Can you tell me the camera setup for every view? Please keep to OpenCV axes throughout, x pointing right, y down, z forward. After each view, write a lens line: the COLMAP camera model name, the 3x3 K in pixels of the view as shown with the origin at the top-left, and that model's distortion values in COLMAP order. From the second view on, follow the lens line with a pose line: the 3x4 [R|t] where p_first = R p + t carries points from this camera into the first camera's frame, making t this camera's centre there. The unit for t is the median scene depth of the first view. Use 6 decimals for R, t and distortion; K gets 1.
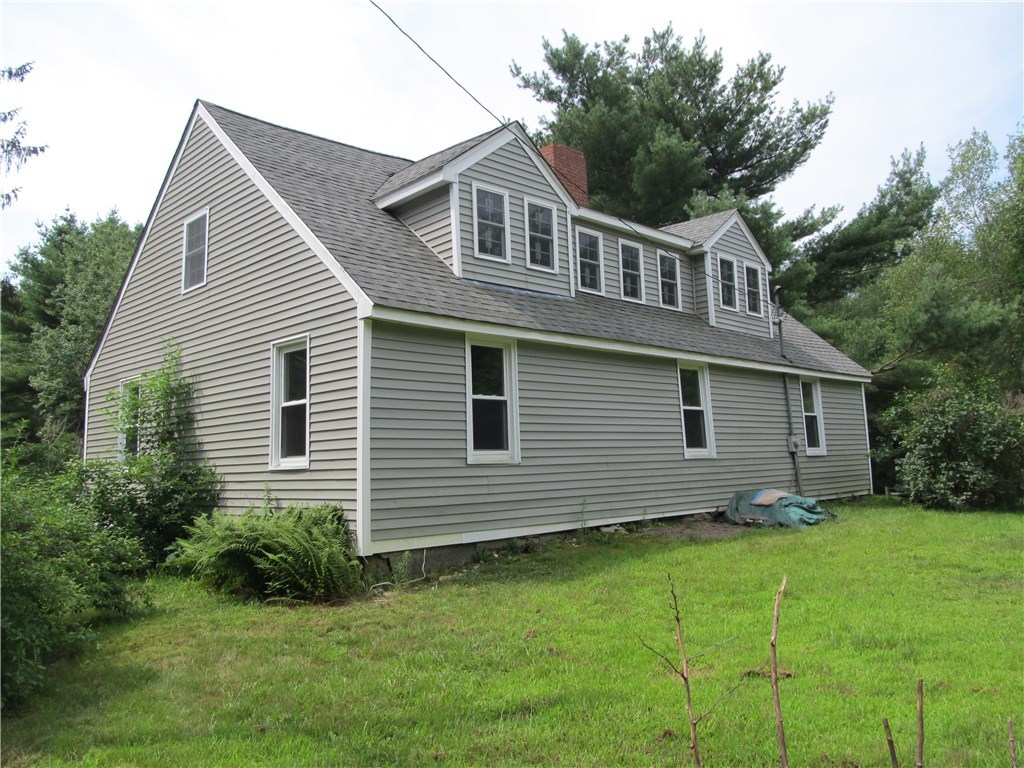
lens RADIAL K [[845.8, 0, 513.0], [0, 845.8, 384.8], [0, 0, 1]] dist [-0.068351, 0.024531]
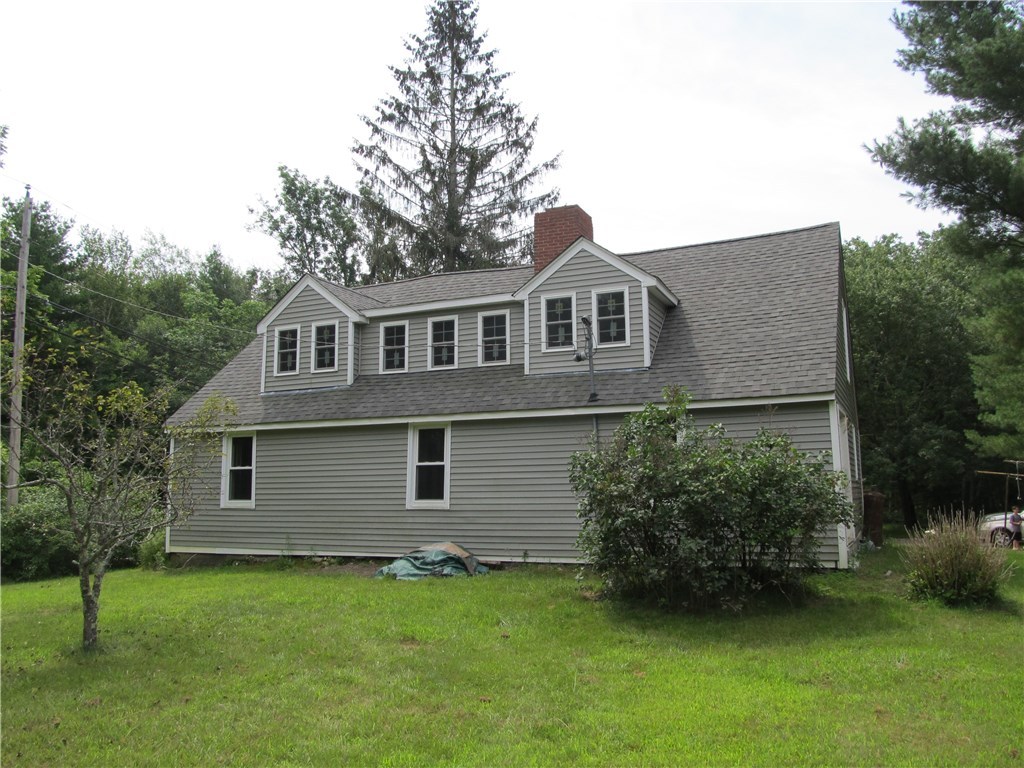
lens RADIAL K [[845.8, 0, 512.2], [0, 845.8, 381.6], [0, 0, 1]] dist [-0.068351, 0.024531]
pose [[0.340403, -0.096747, -0.935289, 1.433419], [0.091730, 0.993365, -0.069368, 0.007980], [0.935795, -0.062181, 0.347019, 0.788000]]
